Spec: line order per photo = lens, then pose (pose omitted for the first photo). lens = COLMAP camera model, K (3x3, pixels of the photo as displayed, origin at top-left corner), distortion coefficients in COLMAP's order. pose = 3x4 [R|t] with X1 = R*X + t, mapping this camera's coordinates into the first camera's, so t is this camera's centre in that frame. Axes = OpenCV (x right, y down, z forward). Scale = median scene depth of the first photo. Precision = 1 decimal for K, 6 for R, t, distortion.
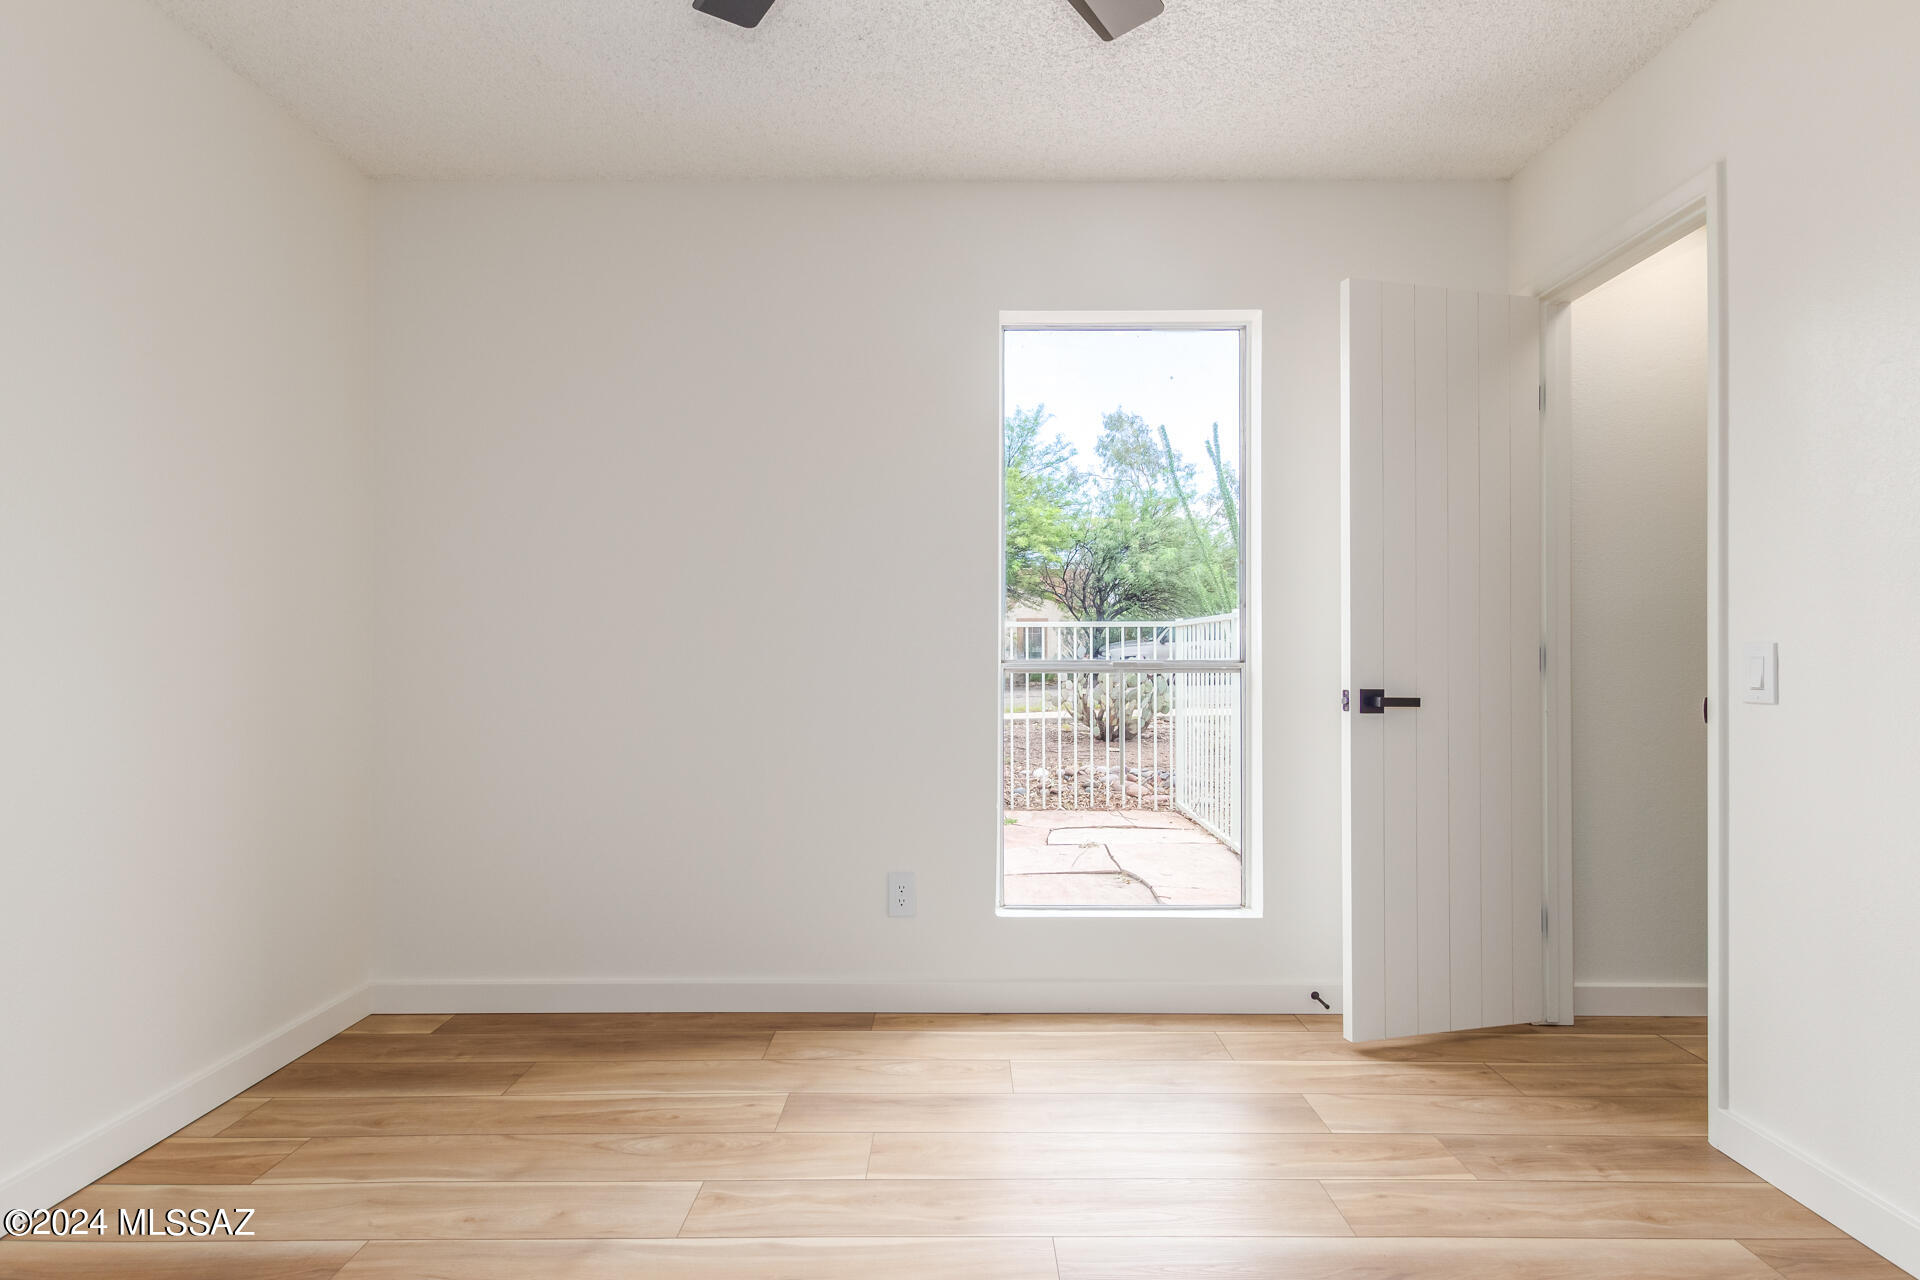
lens RADIAL K [[937.4, 0, 963.8], [0, 937.4, 641.4], [0, 0, 1]] dist [0.013816, -0.003103]
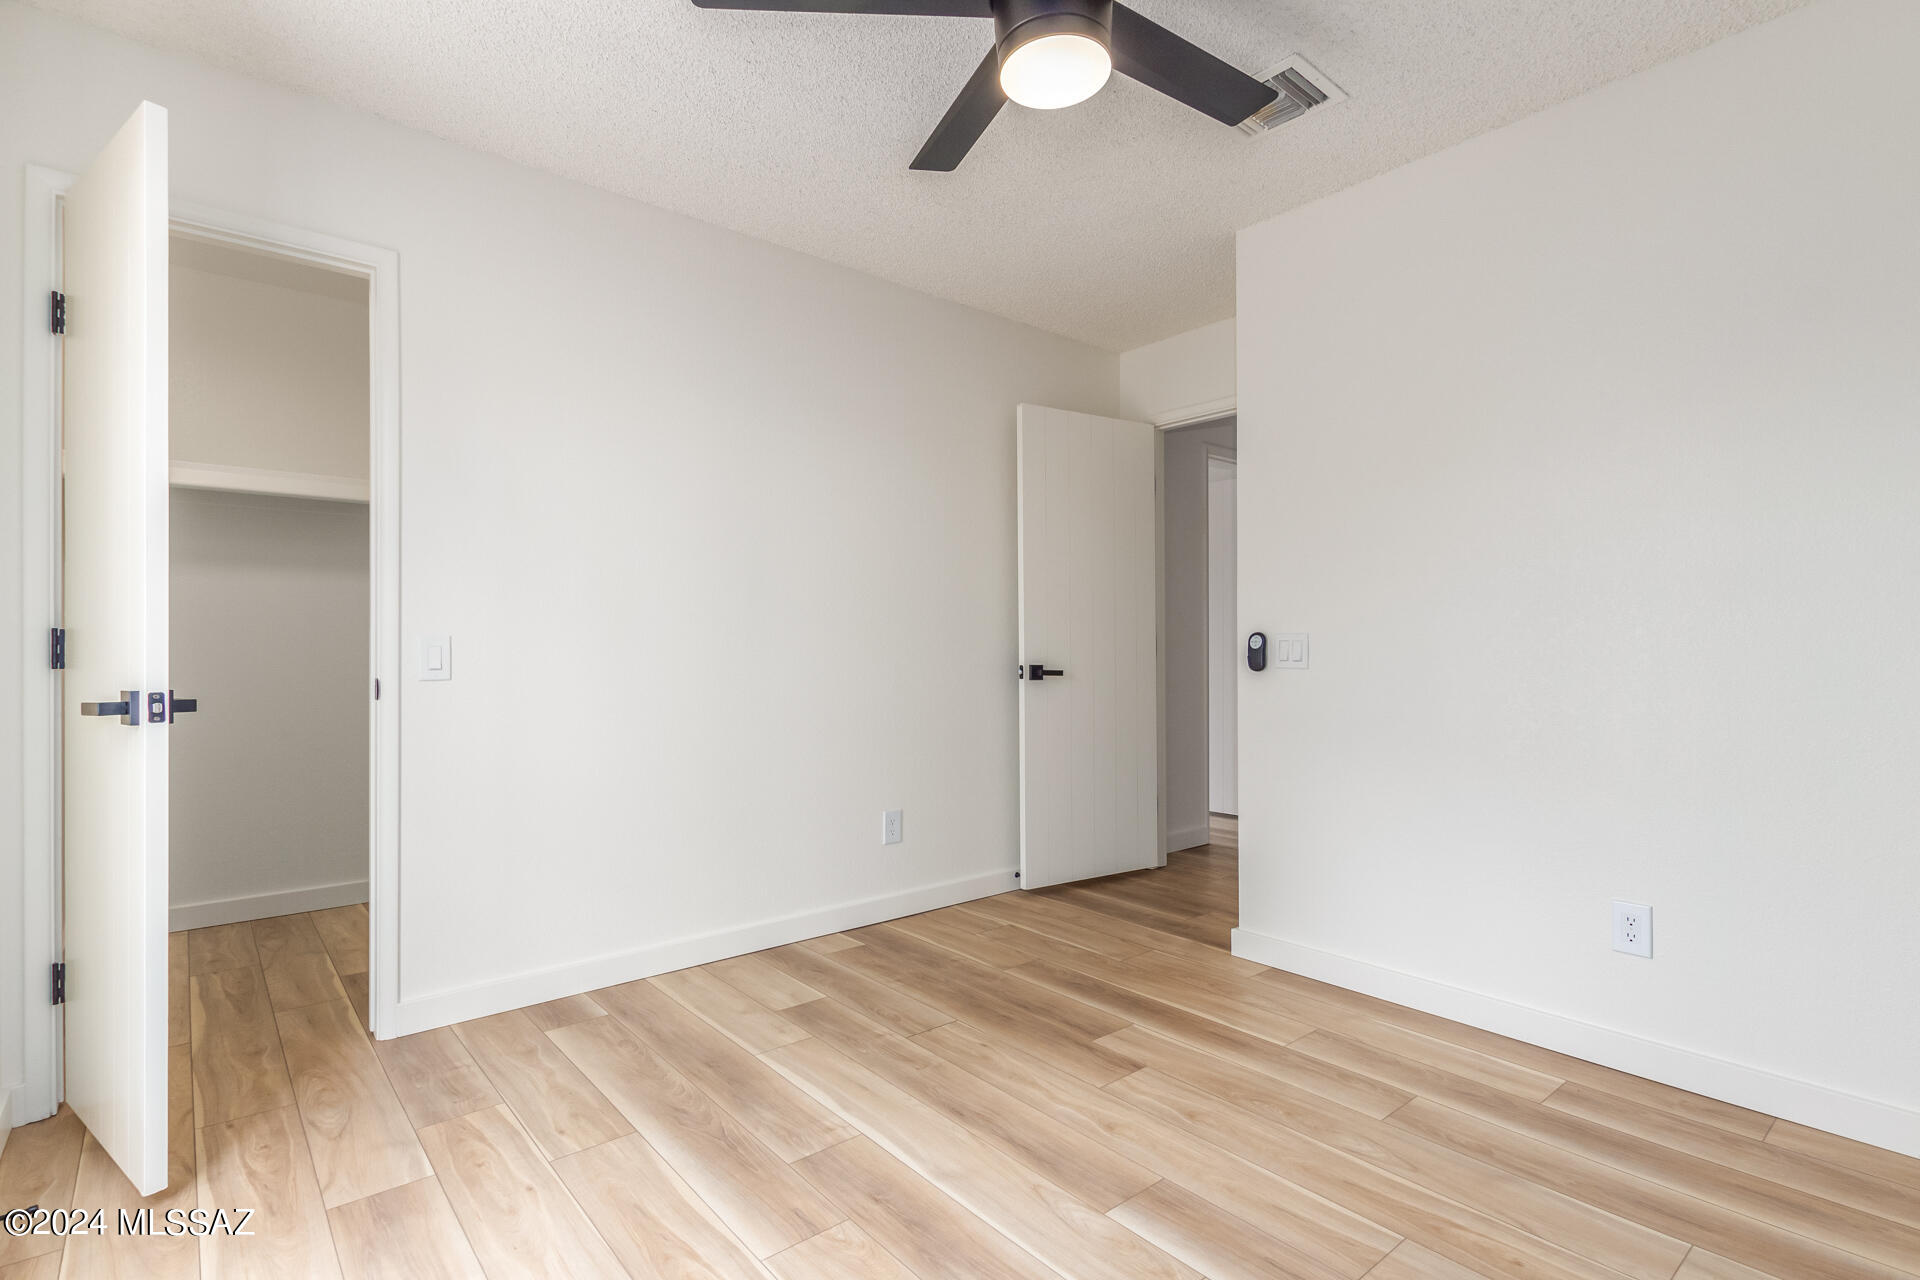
lens RADIAL K [[937.4, 0, 962.3], [0, 937.4, 648.8], [0, 0, 1]] dist [0.013816, -0.003103]
pose [[-0.646754, 0.001686, 0.762697, -0.575247], [-0.007685, 0.999932, -0.008728, 0.025588], [-0.762660, -0.011506, -0.646698, 1.122640]]
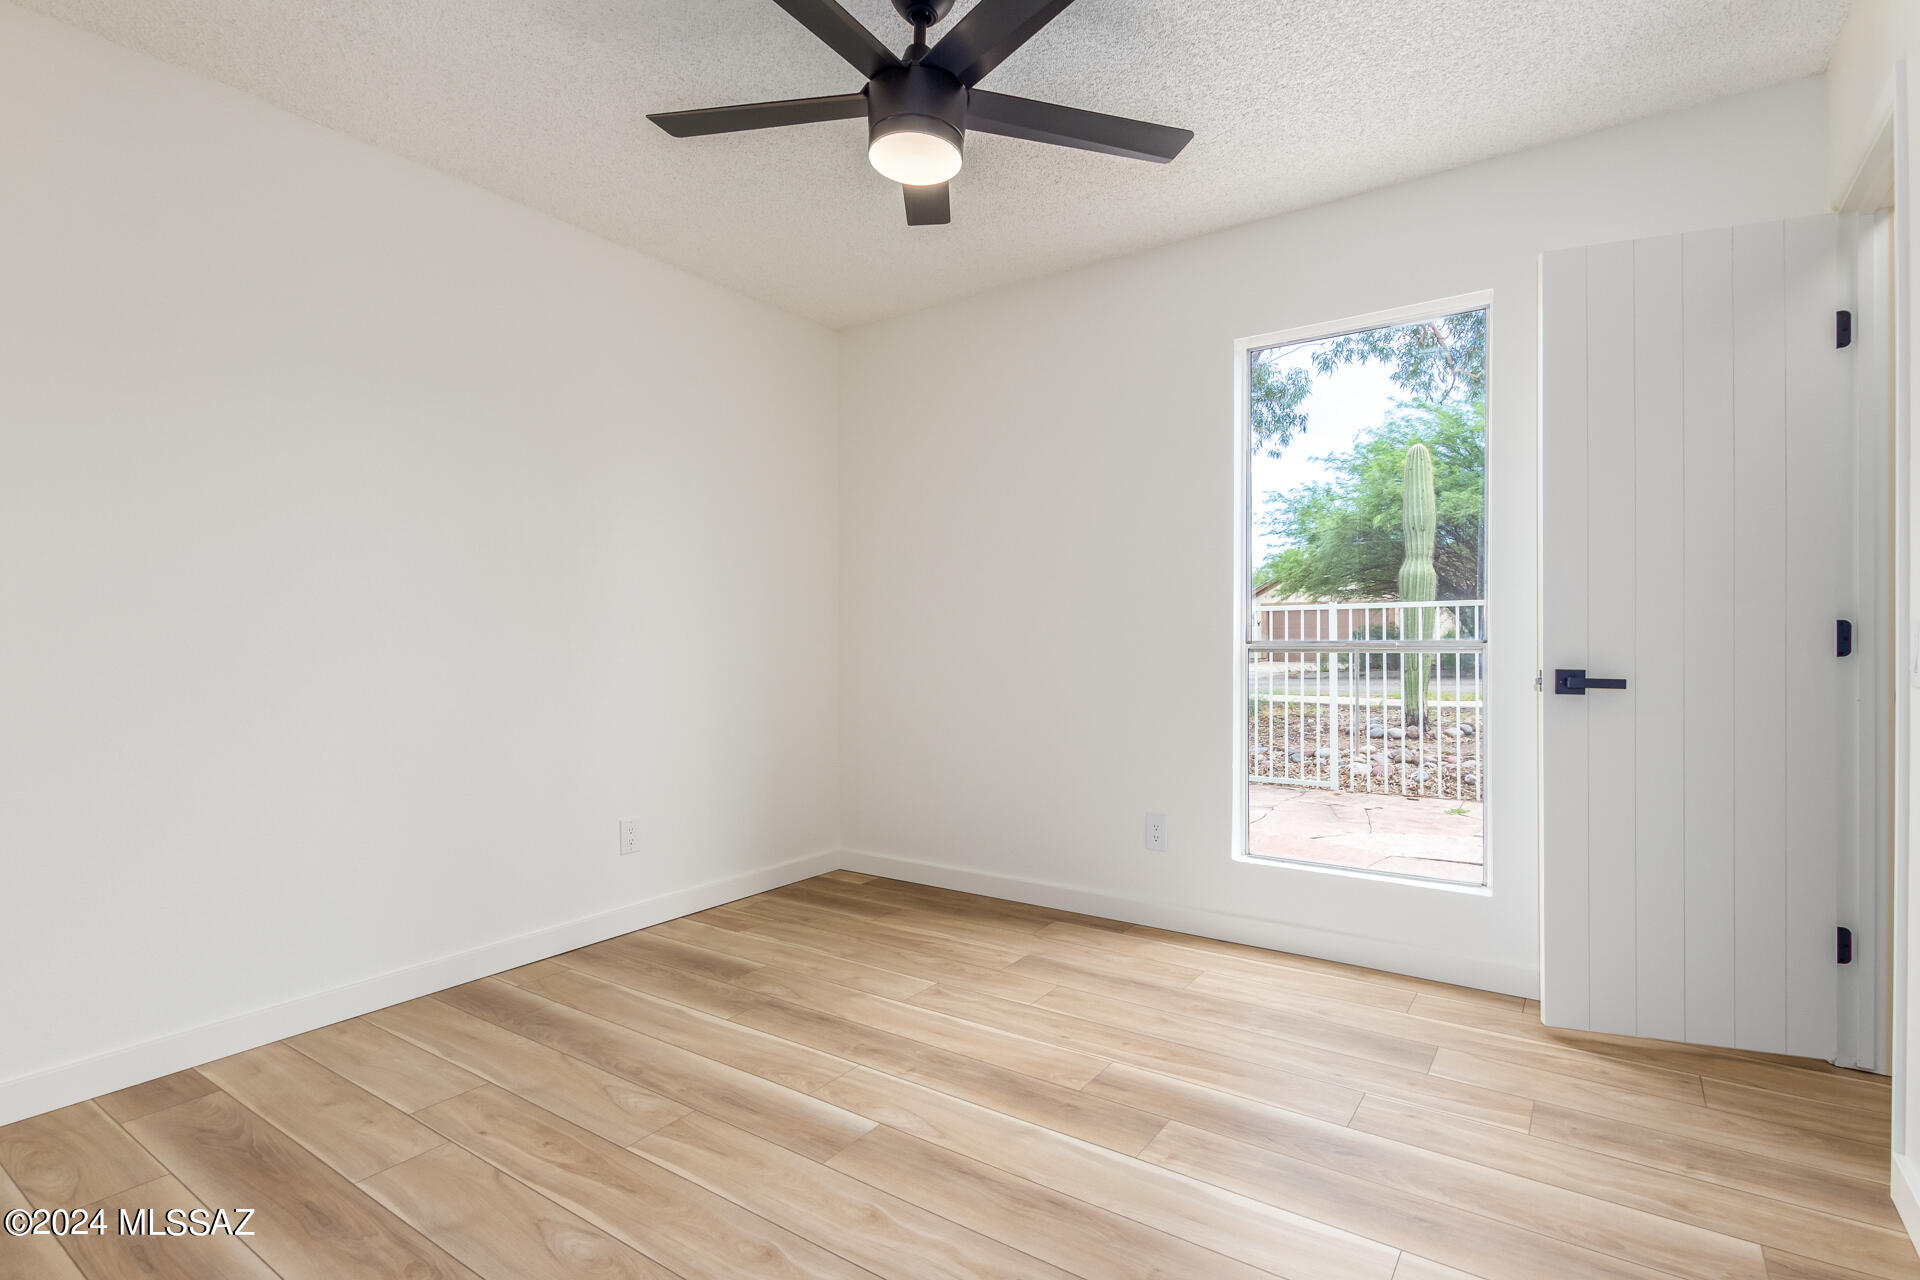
lens RADIAL K [[937.4, 0, 978.4], [0, 937.4, 640.0], [0, 0, 1]] dist [0.013816, -0.003103]
pose [[0.819467, -0.004893, -0.573105, 0.551631], [0.010839, 0.999917, 0.006962, 0.007728], [0.573024, -0.011917, 0.819452, -0.169231]]
